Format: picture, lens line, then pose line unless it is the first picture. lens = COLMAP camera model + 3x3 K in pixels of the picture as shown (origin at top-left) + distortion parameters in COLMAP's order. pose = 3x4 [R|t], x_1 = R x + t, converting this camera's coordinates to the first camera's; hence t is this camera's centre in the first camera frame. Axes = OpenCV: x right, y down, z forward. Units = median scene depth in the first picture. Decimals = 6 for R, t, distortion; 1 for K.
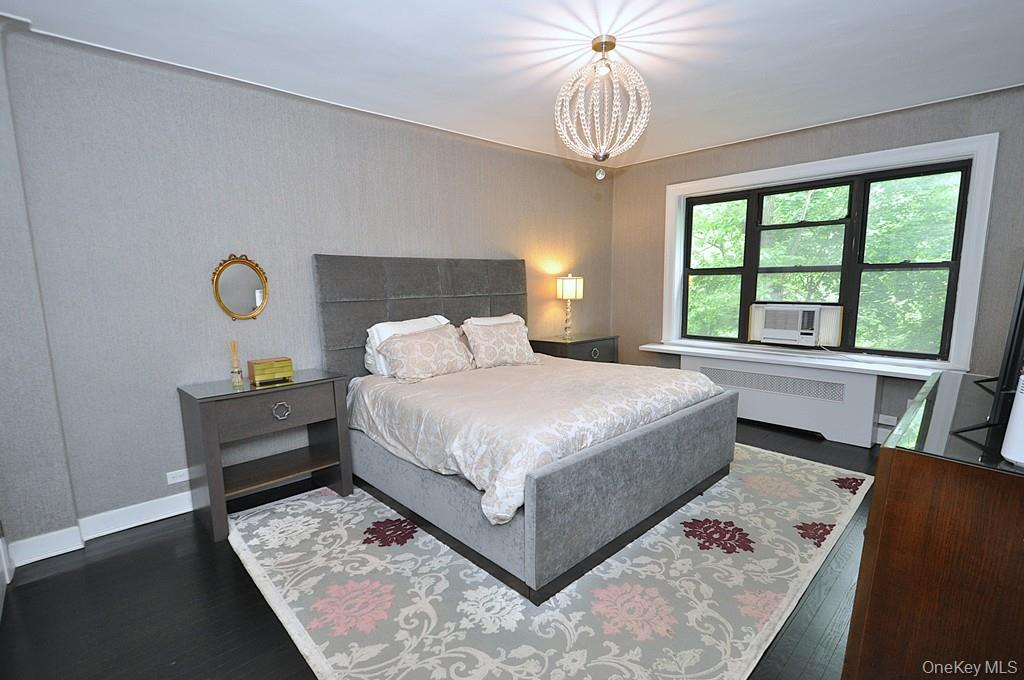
lens RADIAL K [[476.0, 0, 510.7], [0, 476.0, 347.3], [0, 0, 1]] dist [-0.004087, -0.000395]
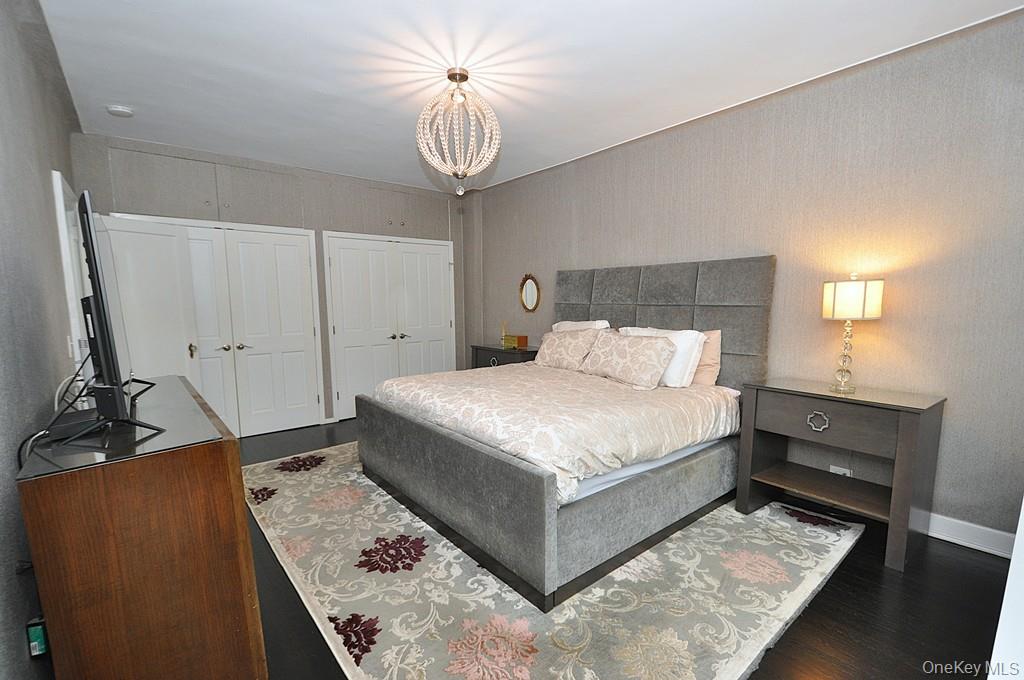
lens RADIAL K [[453.3, 0, 513.7], [0, 453.3, 357.5], [0, 0, 1]] dist [-0.012259, -0.000165]
pose [[-0.071323, 0.143966, -0.987009, 1.092833], [-0.126524, 0.980230, 0.152120, -0.141605], [0.989396, 0.135730, -0.051698, 1.067686]]
